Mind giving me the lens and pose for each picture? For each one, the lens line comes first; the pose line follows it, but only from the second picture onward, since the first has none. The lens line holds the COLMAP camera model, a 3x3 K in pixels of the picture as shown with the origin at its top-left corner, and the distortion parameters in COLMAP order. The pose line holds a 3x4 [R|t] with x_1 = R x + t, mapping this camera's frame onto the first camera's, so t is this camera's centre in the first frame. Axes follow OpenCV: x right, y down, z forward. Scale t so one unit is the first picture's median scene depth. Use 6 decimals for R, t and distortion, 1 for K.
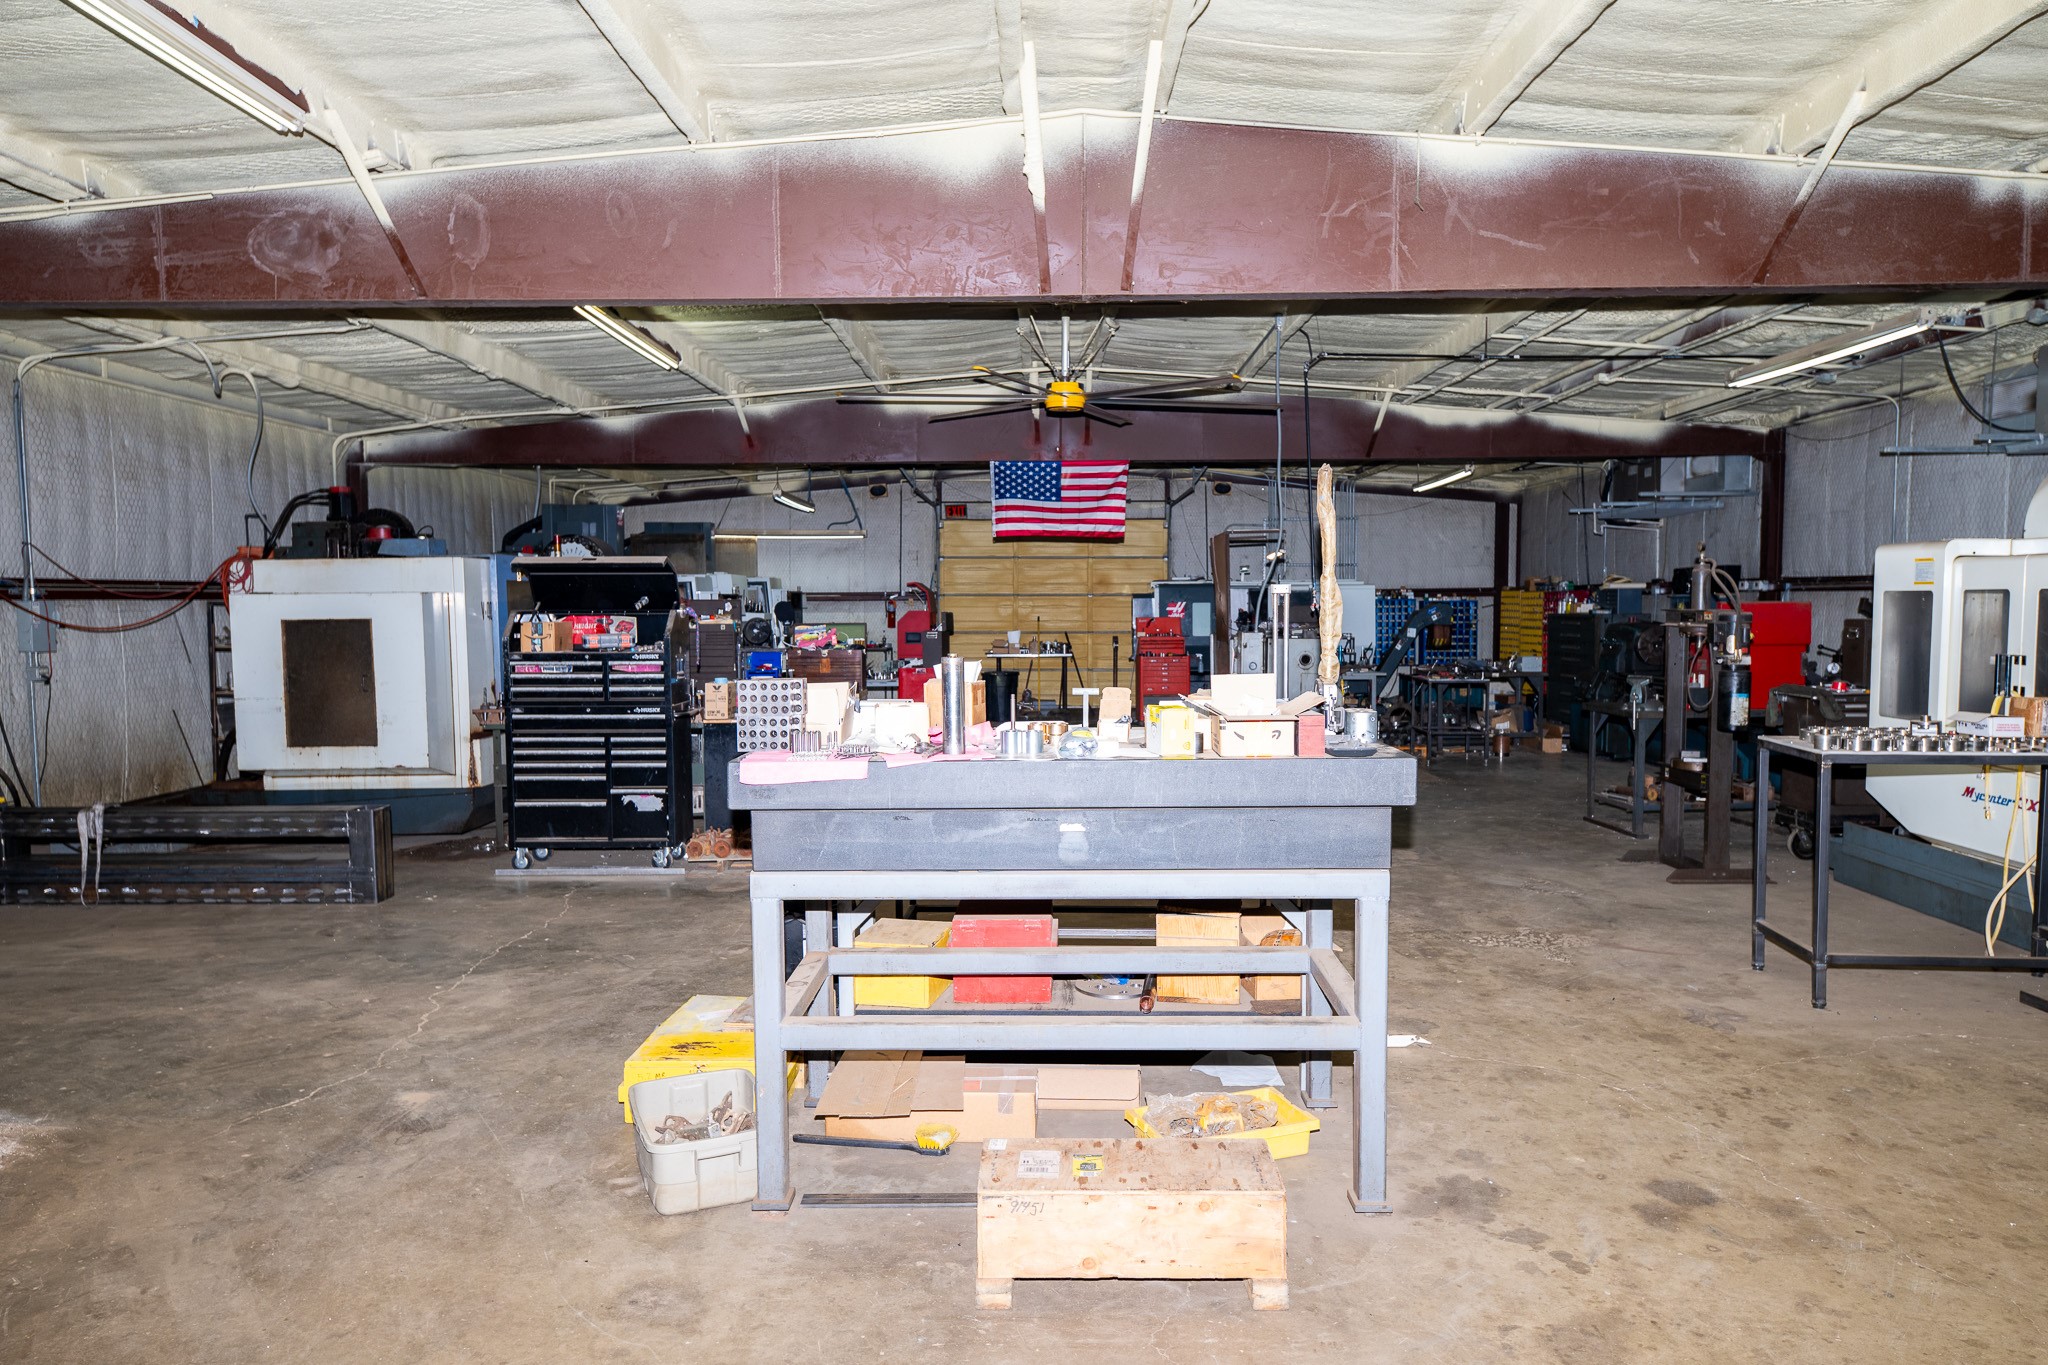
lens RADIAL K [[1414.8, 0, 1024.0], [0, 1414.8, 682.5], [0, 0, 1]] dist [0.027670, -0.000699]
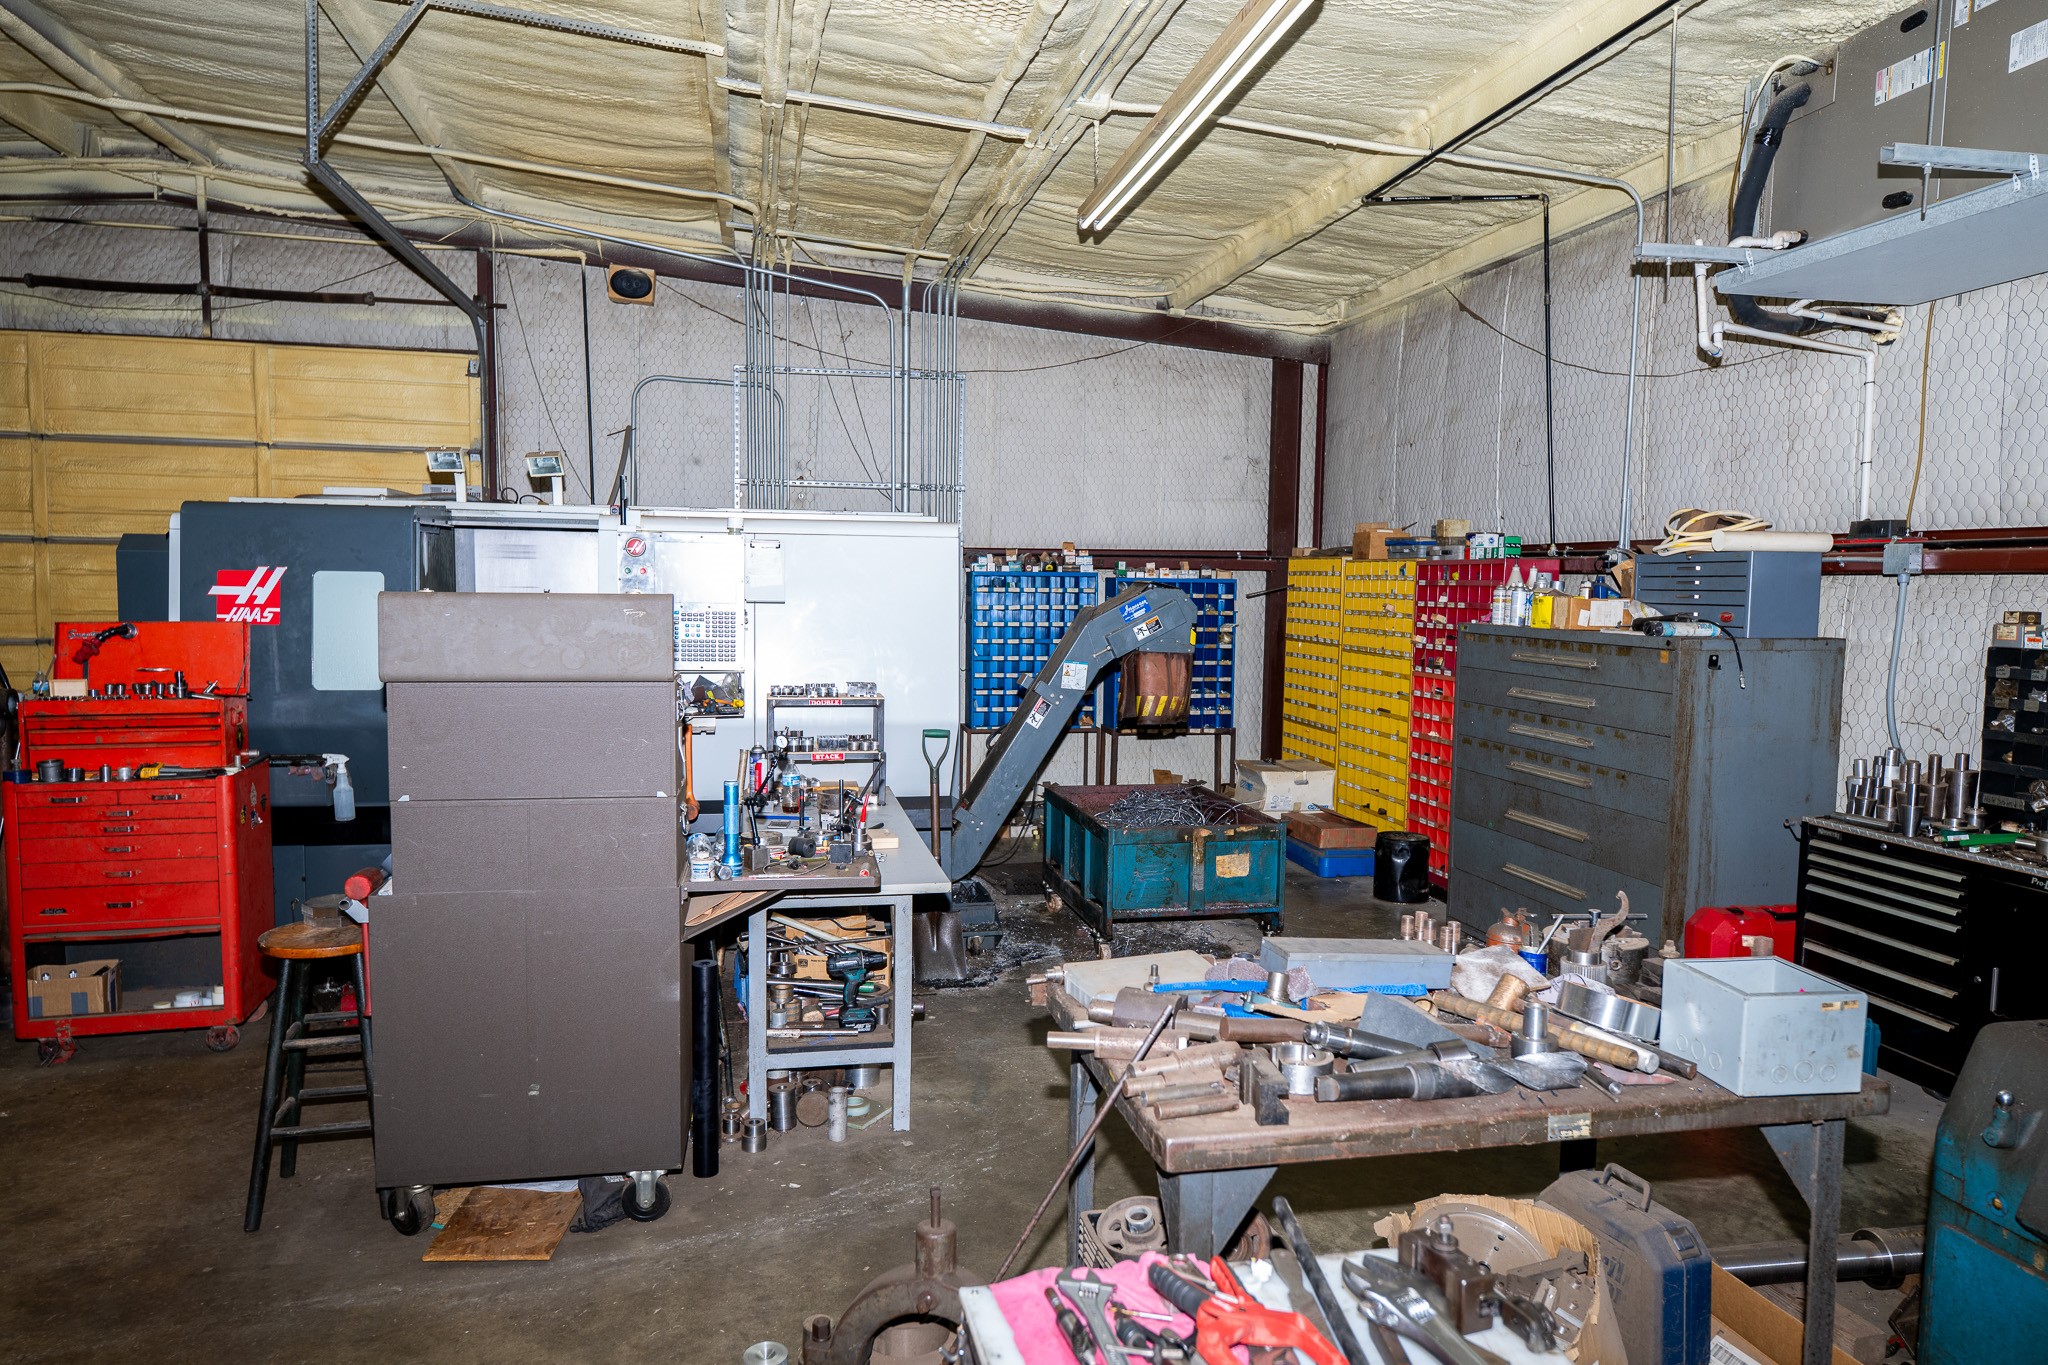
lens RADIAL K [[1414.8, 0, 1024.0], [0, 1414.8, 682.5], [0, 0, 1]] dist [0.027670, -0.000699]
pose [[0.978909, 0.003835, 0.204259, 0.170657], [-0.008422, 0.999731, 0.021592, -0.035600], [-0.204121, -0.022857, 0.978679, 0.596716]]
